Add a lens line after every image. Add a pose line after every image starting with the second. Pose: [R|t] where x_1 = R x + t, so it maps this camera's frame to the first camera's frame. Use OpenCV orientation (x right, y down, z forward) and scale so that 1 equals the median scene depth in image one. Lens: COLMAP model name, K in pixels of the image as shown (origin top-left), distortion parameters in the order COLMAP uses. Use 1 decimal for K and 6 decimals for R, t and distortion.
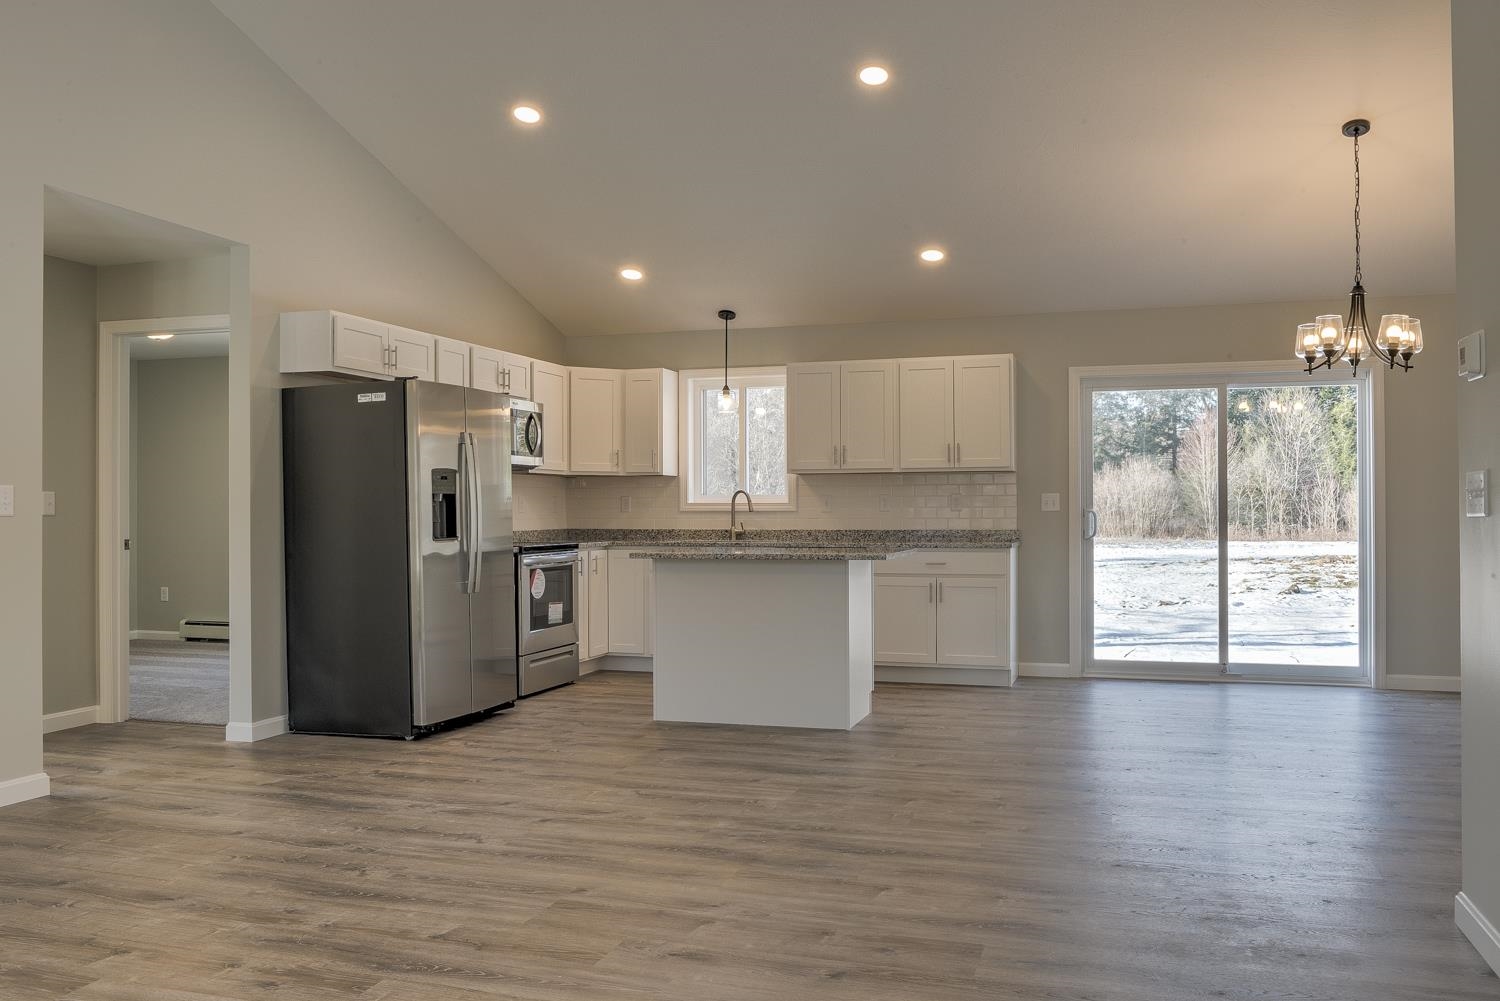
lens RADIAL K [[1182.0, 0, 751.5], [0, 1182.0, 512.0], [0, 0, 1]] dist [0.001998, -0.003534]
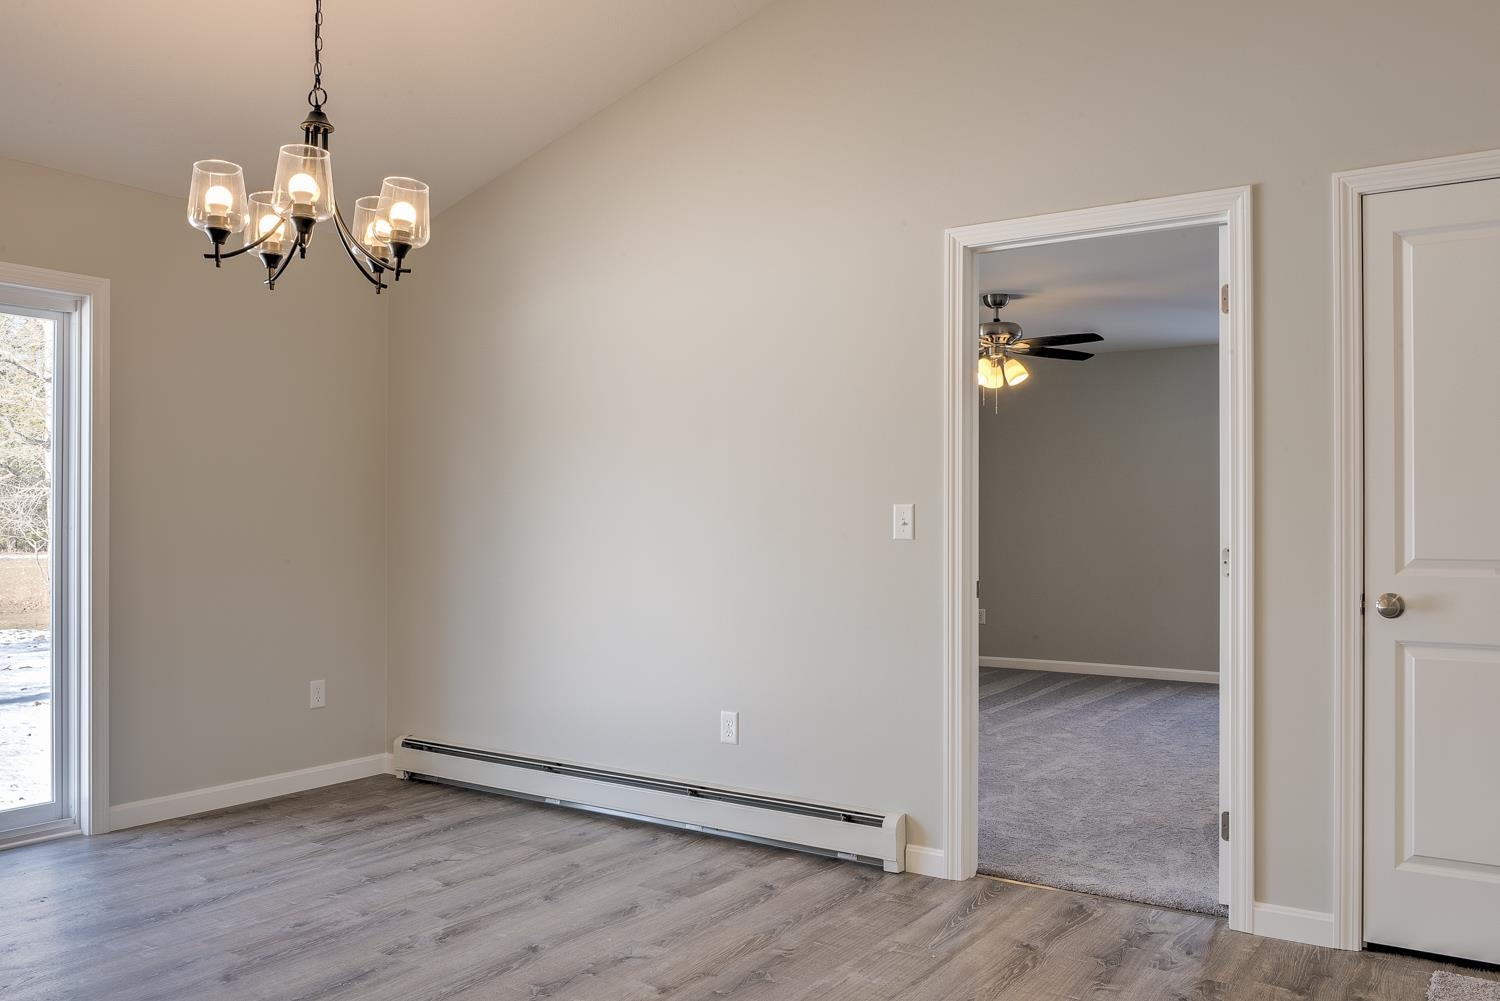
lens RADIAL K [[1180.8, 0, 746.4], [0, 1180.8, 512.2], [0, 0, 1]] dist [-0.007700, -0.031273]
pose [[0.284477, 0.010085, 0.958630, 0.050094], [-0.001313, 0.999948, -0.010130, -0.006919], [-0.958682, 0.001623, 0.284476, 0.486128]]
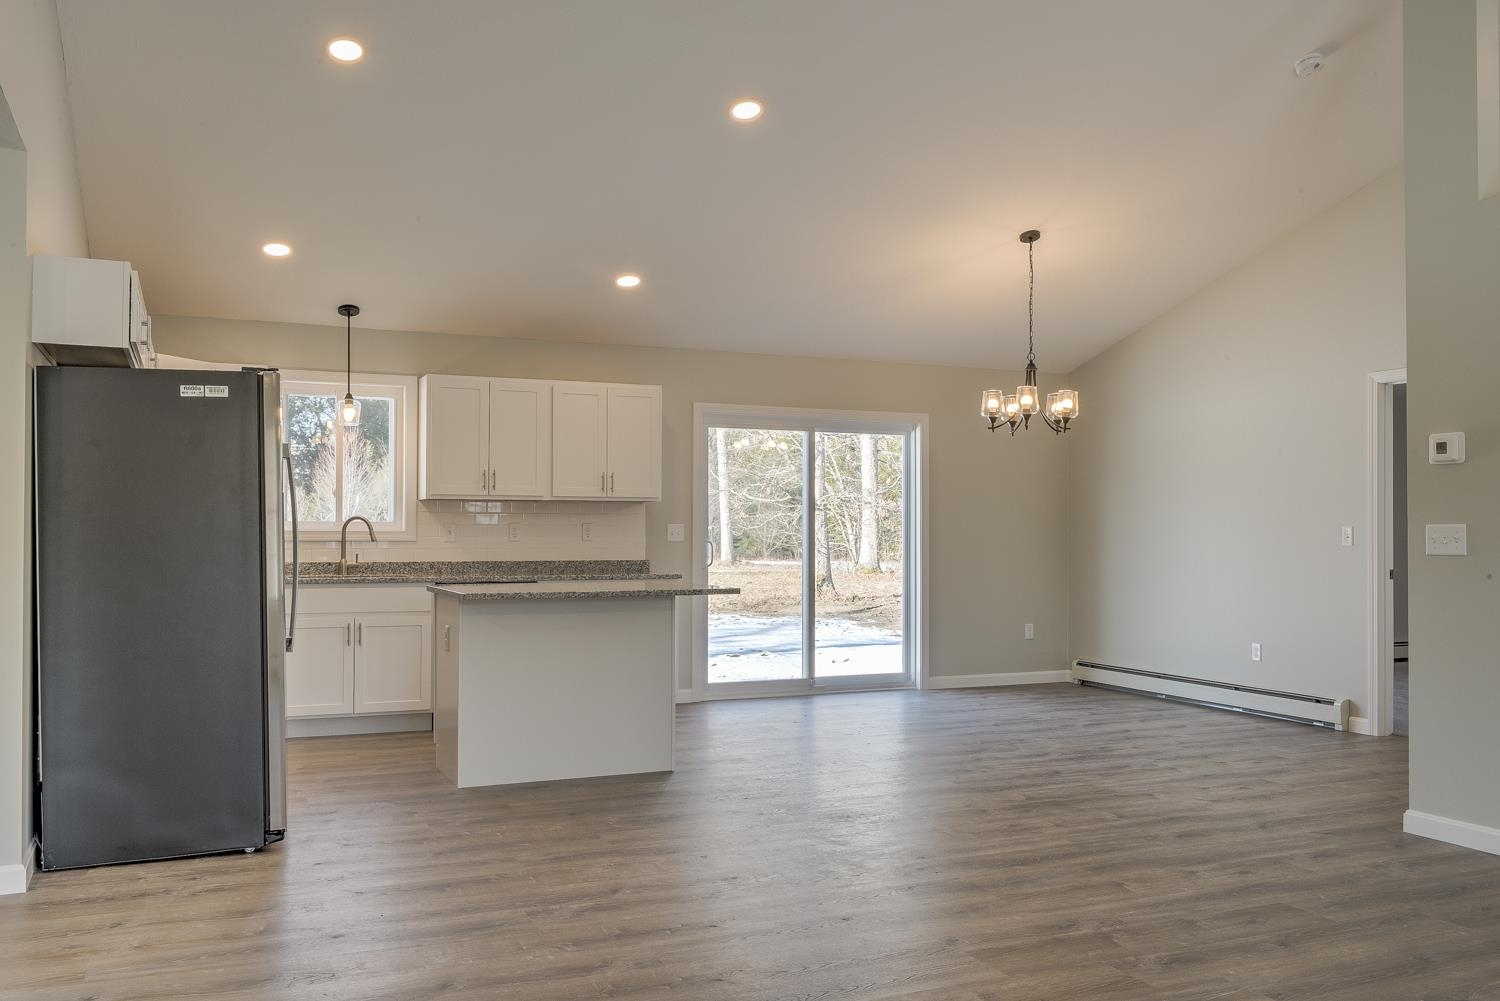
lens RADIAL K [[1251.0, 0, 738.1], [0, 1251.0, 512.0], [0, 0, 1]] dist [-0.020986, 0.004549]
pose [[0.756389, 0.015234, 0.653944, -0.425669], [-0.004680, 0.999829, -0.017878, -0.007140], [-0.654105, 0.010462, 0.756331, 0.147138]]
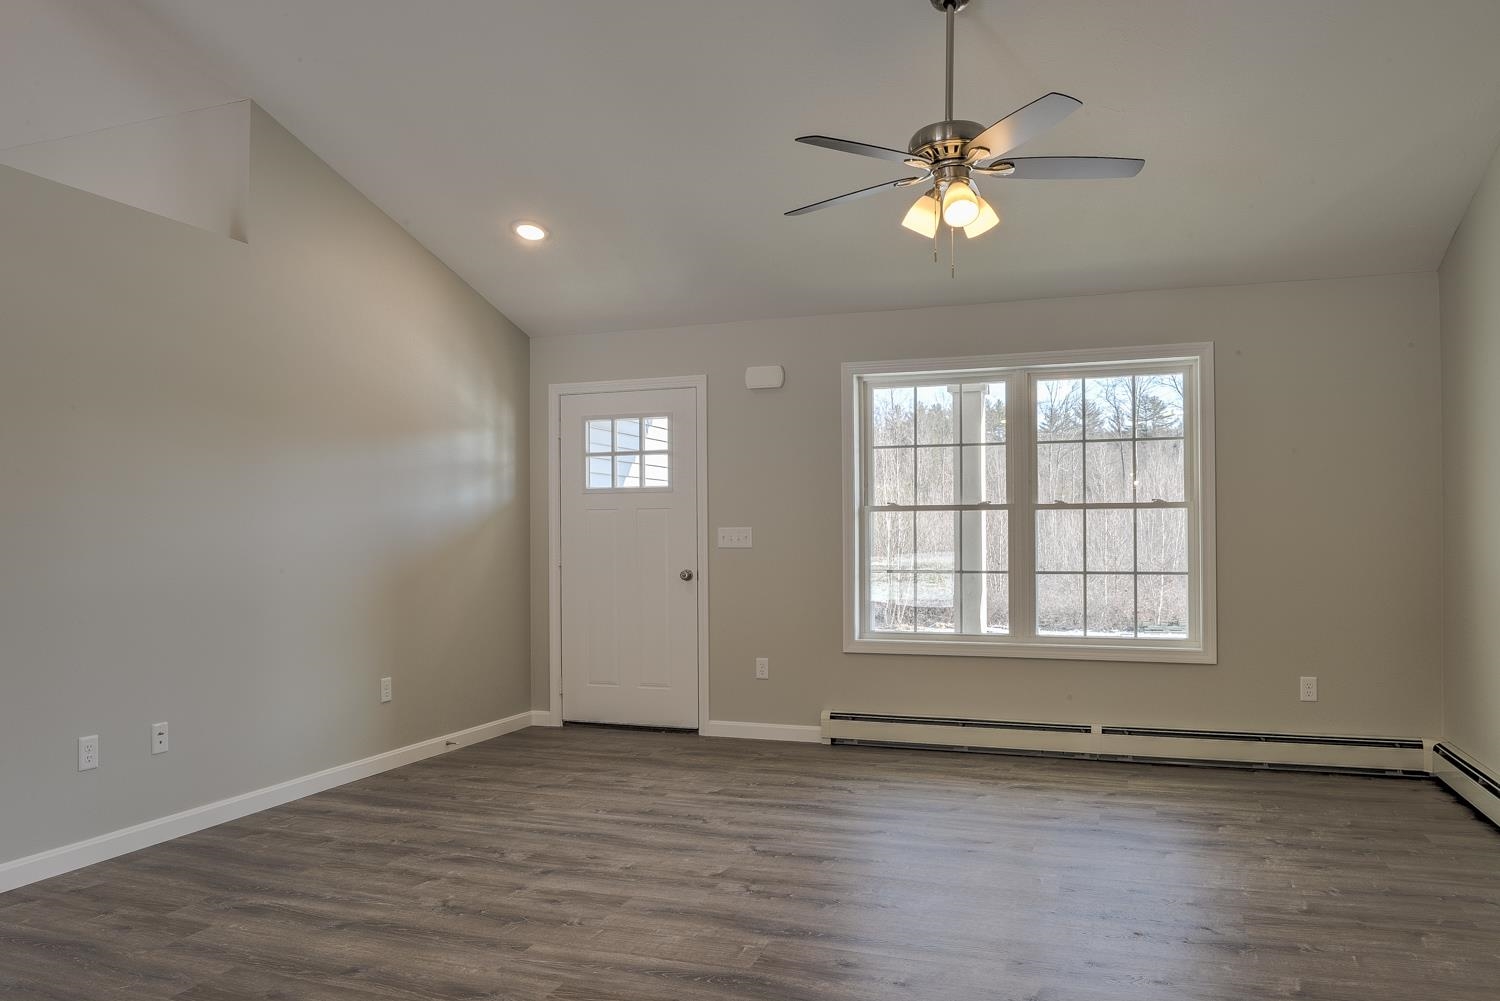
lens RADIAL K [[1062.0, 0, 763.2], [0, 1062.0, 524.5], [0, 0, 1]] dist [-0.036926, -0.002699]
pose [[-0.999482, 0.008754, 0.030959, -0.128808], [0.008596, 0.999949, -0.005233, -0.009076], [-0.031003, -0.004964, -0.999507, 0.721664]]
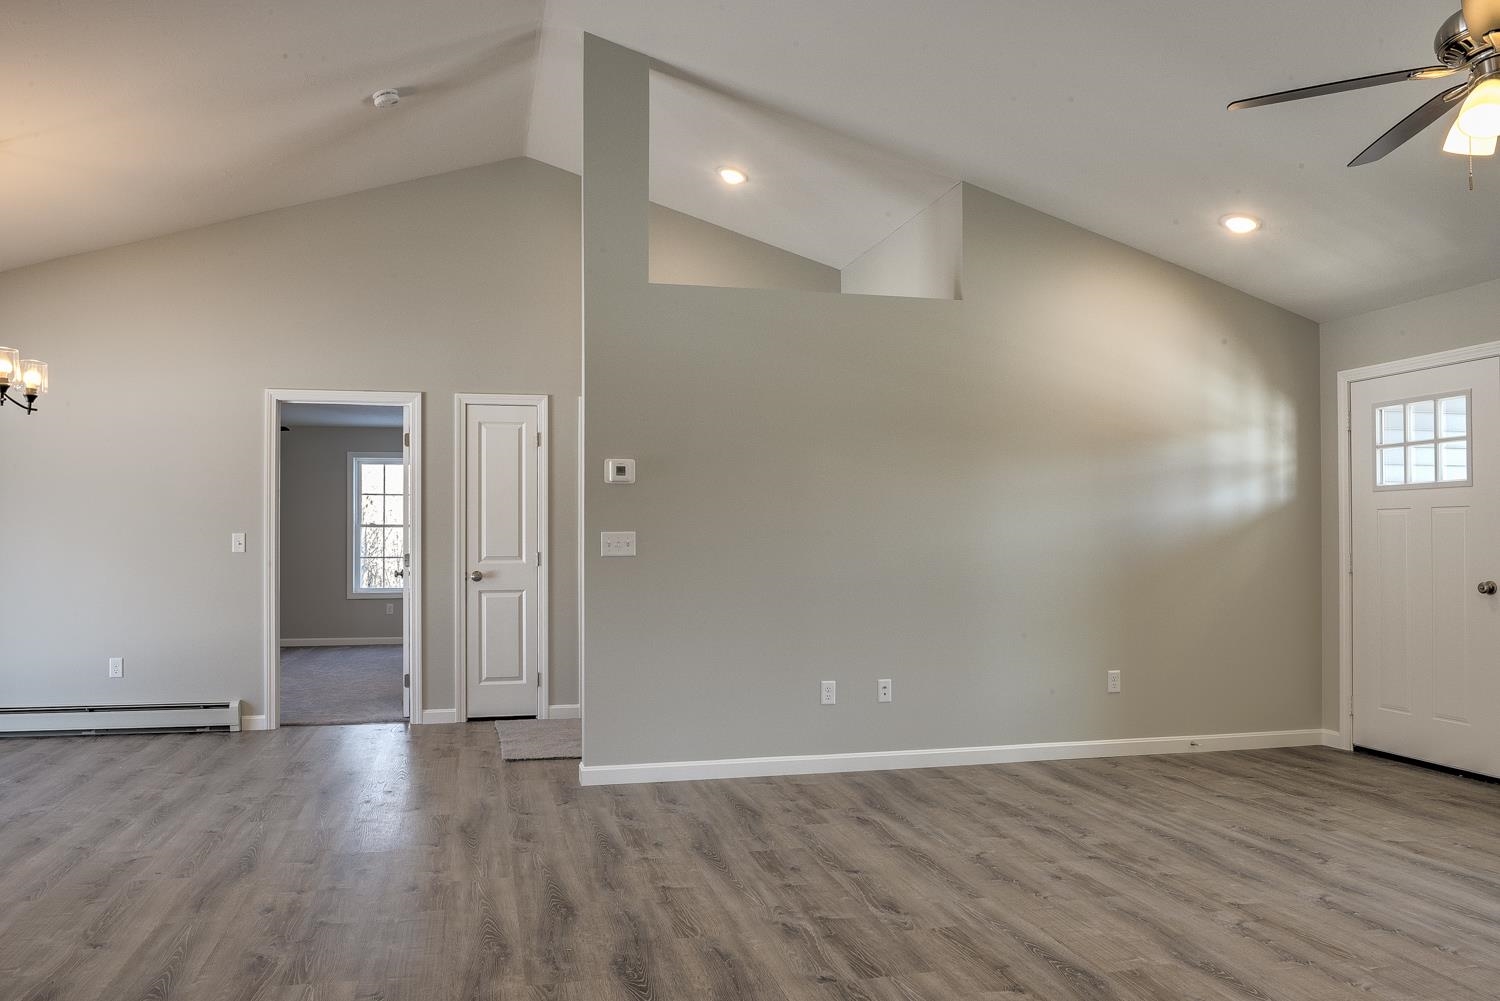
lens RADIAL K [[1062.0, 0, 706.1], [0, 1062.0, 523.2], [0, 0, 1]] dist [-0.036926, -0.002699]
pose [[-0.493291, 0.017050, 0.869697, -0.359317], [0.005788, 0.999850, -0.016319, -0.007774], [-0.869845, -0.003017, -0.493316, 0.657163]]
